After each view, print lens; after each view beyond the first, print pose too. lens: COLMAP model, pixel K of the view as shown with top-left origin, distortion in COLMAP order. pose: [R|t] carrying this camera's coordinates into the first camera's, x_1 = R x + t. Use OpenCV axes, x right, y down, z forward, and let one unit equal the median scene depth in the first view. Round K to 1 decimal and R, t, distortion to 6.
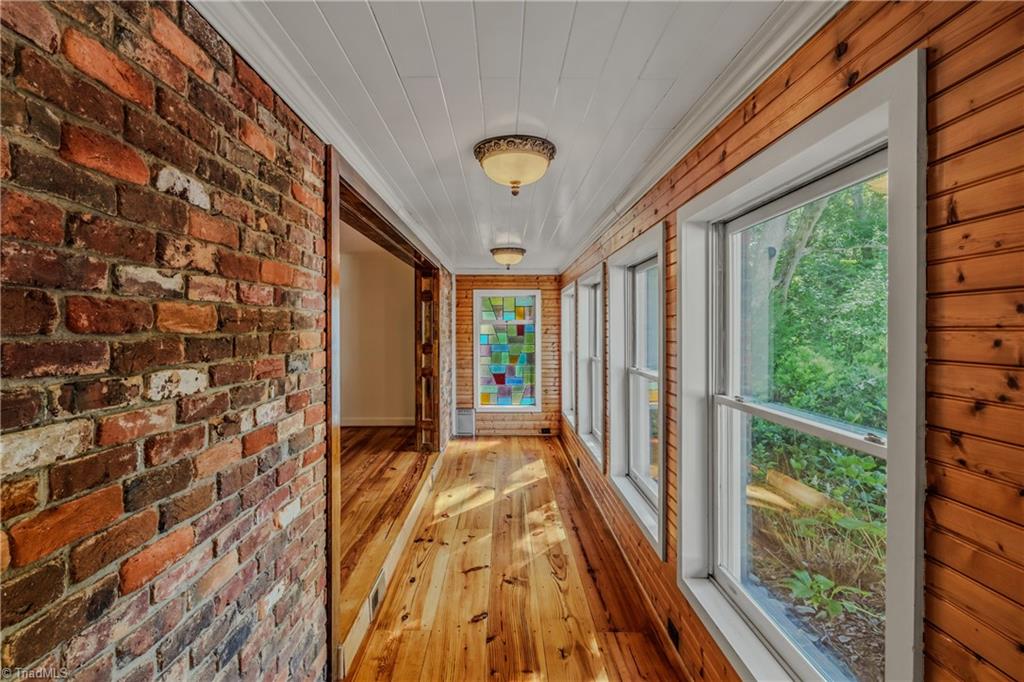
lens RADIAL K [[480.9, 0, 513.5], [0, 480.9, 332.1], [0, 0, 1]] dist [-0.001317, 0.000241]
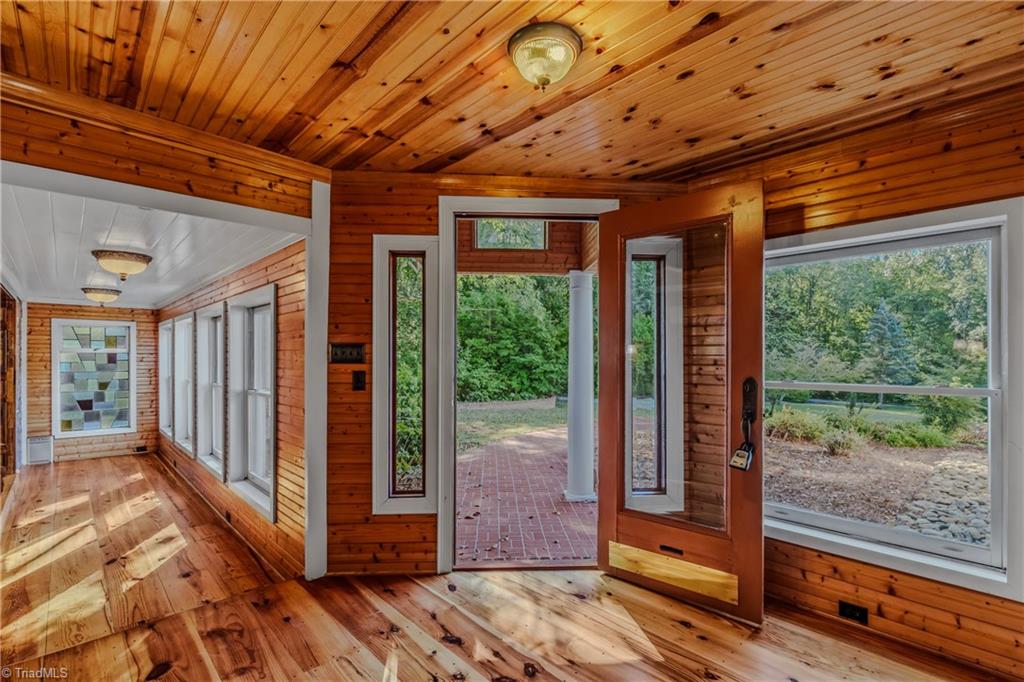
lens RADIAL K [[480.9, 0, 514.2], [0, 480.9, 358.3], [0, 0, 1]] dist [-0.001317, 0.000241]
pose [[0.744082, 0.001531, 0.668086, -0.038351], [0.000208, 0.999997, -0.002524, -0.001384], [-0.668088, 0.002017, 0.744080, -0.452624]]
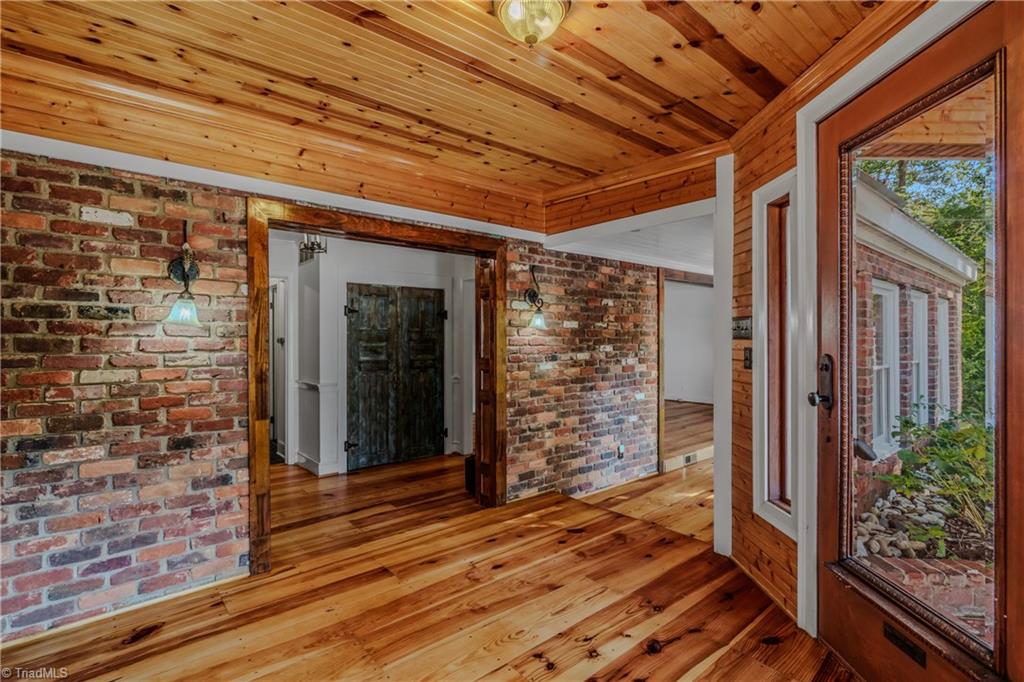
lens RADIAL K [[480.9, 0, 507.3], [0, 480.9, 335.9], [0, 0, 1]] dist [-0.001317, 0.000241]
pose [[0.628935, -0.000057, -0.777458, 0.377989], [-0.004935, 0.999980, -0.004066, 0.002751], [0.777442, 0.006394, 0.628922, -0.432171]]
